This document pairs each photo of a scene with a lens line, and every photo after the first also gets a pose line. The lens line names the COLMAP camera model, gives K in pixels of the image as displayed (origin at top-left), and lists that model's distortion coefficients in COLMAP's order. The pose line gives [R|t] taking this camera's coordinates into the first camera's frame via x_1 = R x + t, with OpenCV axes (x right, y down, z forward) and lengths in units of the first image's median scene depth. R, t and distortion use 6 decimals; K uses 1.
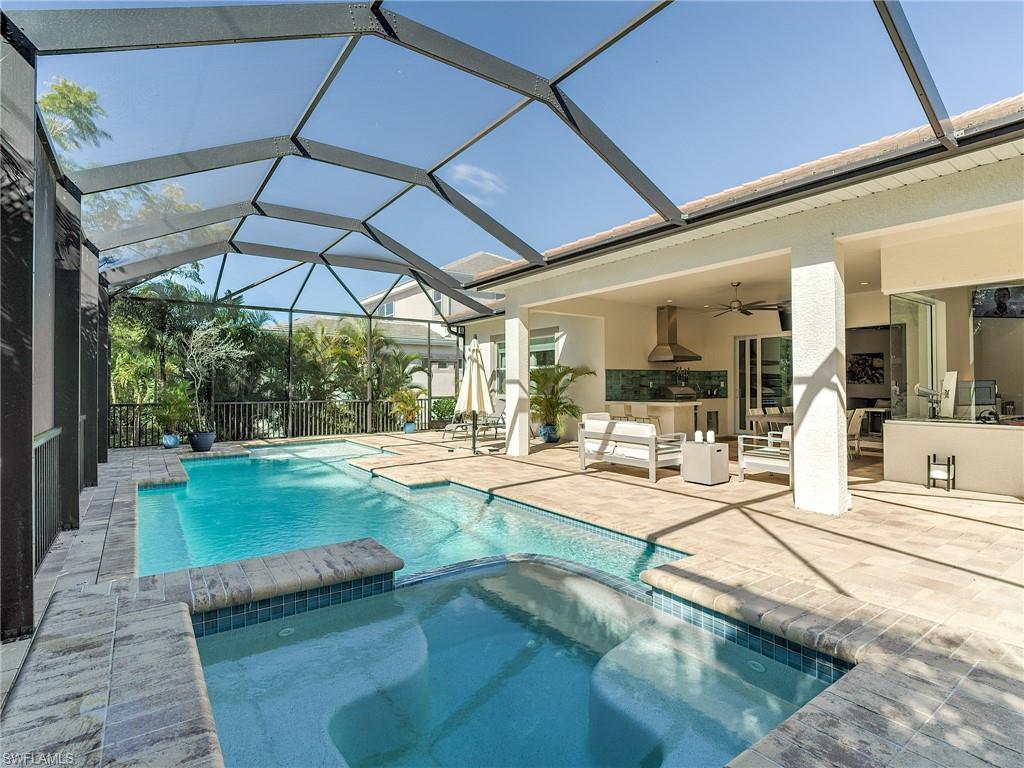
lens RADIAL K [[514.5, 0, 502.4], [0, 514.5, 379.6], [0, 0, 1]] dist [0.000286, -0.010530]
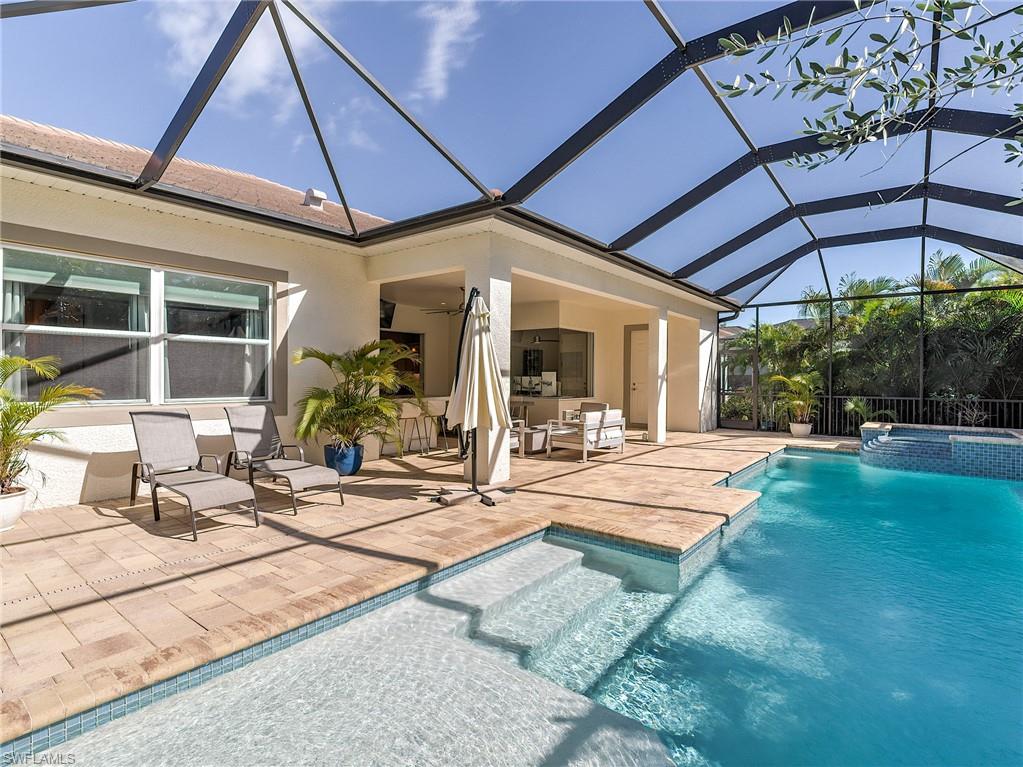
lens RADIAL K [[514.0, 0, 512.3], [0, 514.0, 381.4], [0, 0, 1]] dist [0.000286, -0.010530]
pose [[-0.292657, -0.011015, 0.956154, -0.490899], [-0.016199, 0.999847, 0.006560, 0.007352], [-0.956080, -0.013569, -0.292791, 0.924497]]
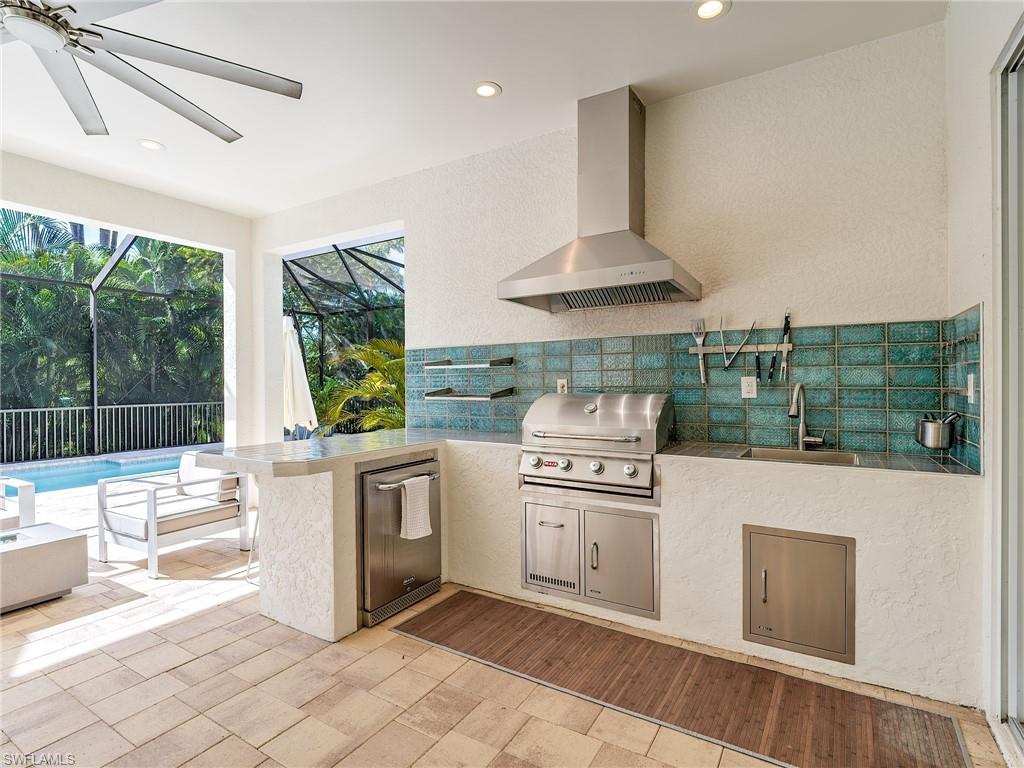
lens RADIAL K [[514.5, 0, 512.9], [0, 514.5, 378.0], [0, 0, 1]] dist [0.000286, -0.010530]
pose [[0.397231, -0.007101, -0.917691, 0.537173], [0.014628, 0.999892, -0.001405, 0.003506], [0.917602, -0.012866, 0.397292, 0.820121]]
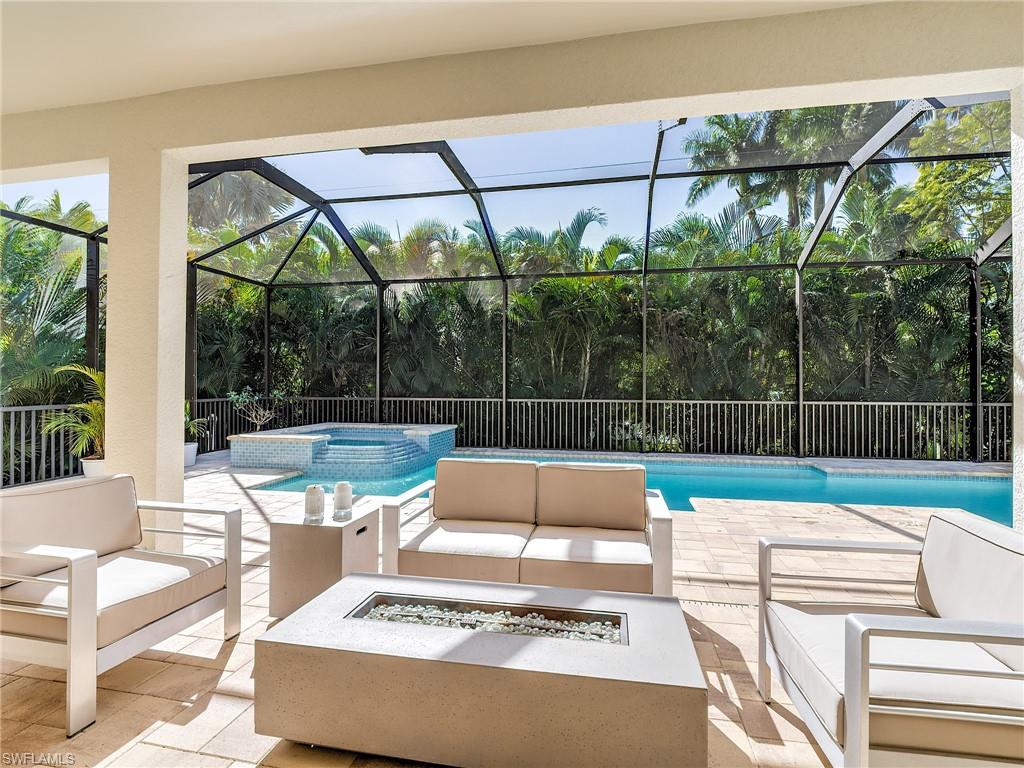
lens RADIAL K [[514.5, 0, 504.9], [0, 514.5, 375.6], [0, 0, 1]] dist [0.000286, -0.010530]
pose [[-0.730207, -0.006477, -0.683195, 0.324341], [0.003641, 0.999904, -0.013370, 0.009624], [0.683216, -0.012251, -0.730113, 0.777103]]
